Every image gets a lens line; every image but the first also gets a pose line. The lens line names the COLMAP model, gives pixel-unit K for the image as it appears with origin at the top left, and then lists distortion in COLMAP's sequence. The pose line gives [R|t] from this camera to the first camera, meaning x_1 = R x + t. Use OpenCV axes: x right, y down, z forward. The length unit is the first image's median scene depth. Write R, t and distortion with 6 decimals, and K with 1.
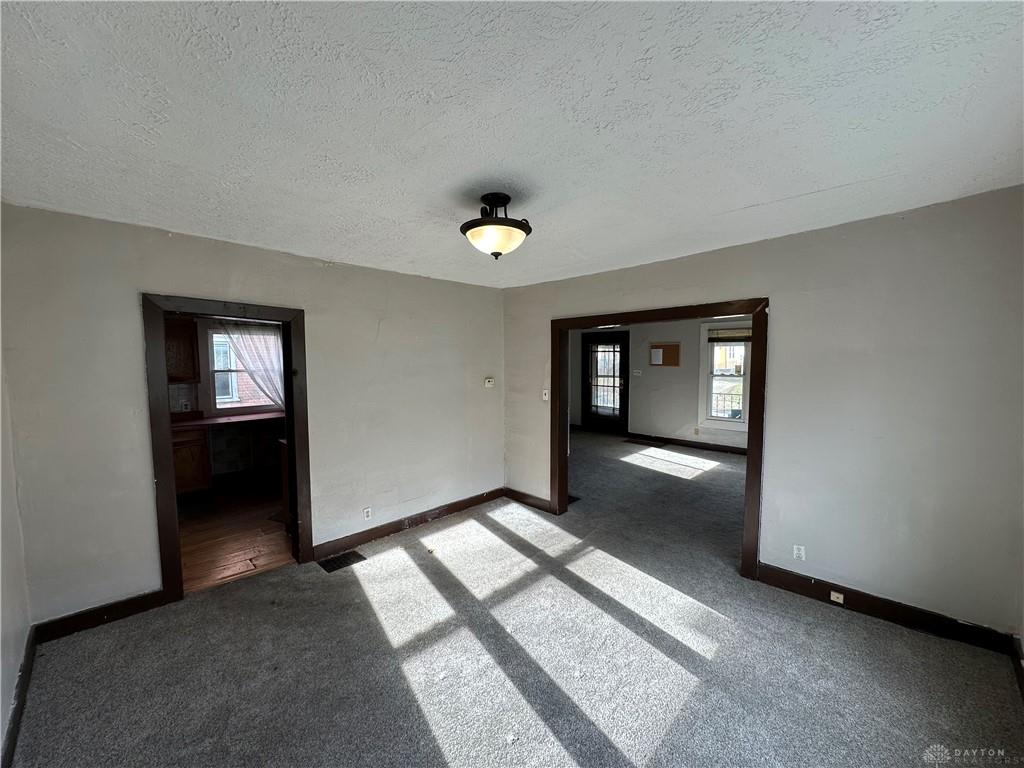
lens RADIAL K [[406.7, 0, 510.5], [0, 406.7, 379.5], [0, 0, 1]] dist [-0.000228, 0.000026]
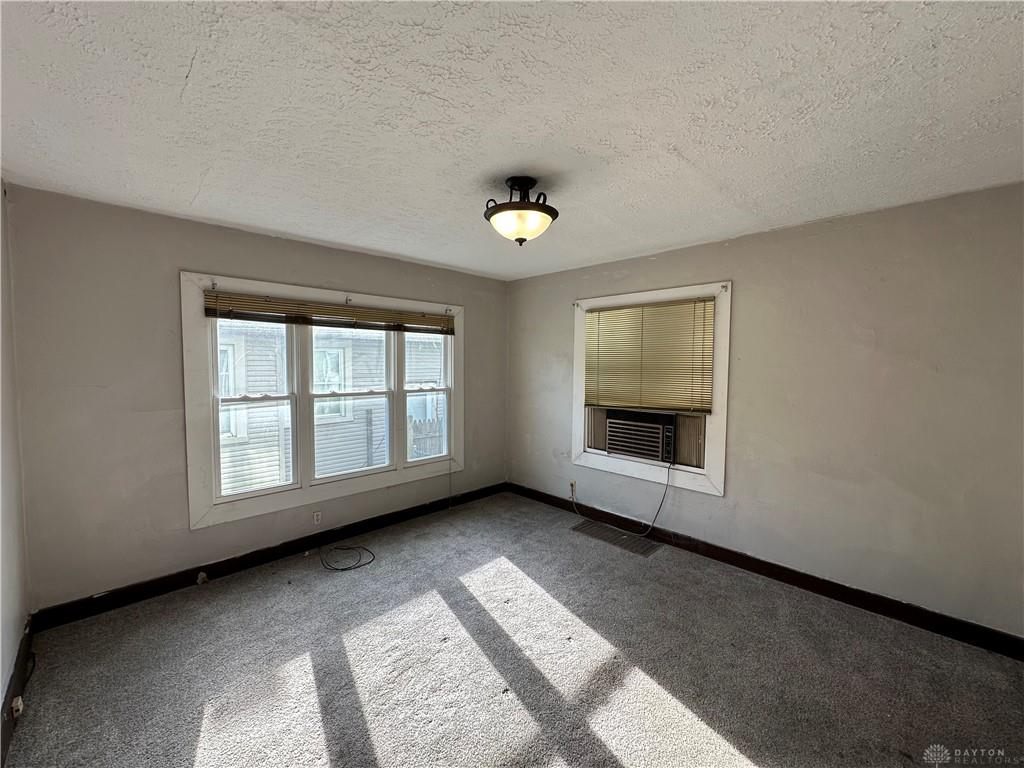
lens RADIAL K [[408.2, 0, 512.0], [0, 408.2, 384.0], [0, 0, 1]] dist [0.000632, 0.000106]
pose [[-0.999841, 0.002328, 0.017686, -0.015514], [0.004378, 0.993150, 0.116765, -0.054413], [-0.017293, 0.116824, -0.993002, 1.306952]]
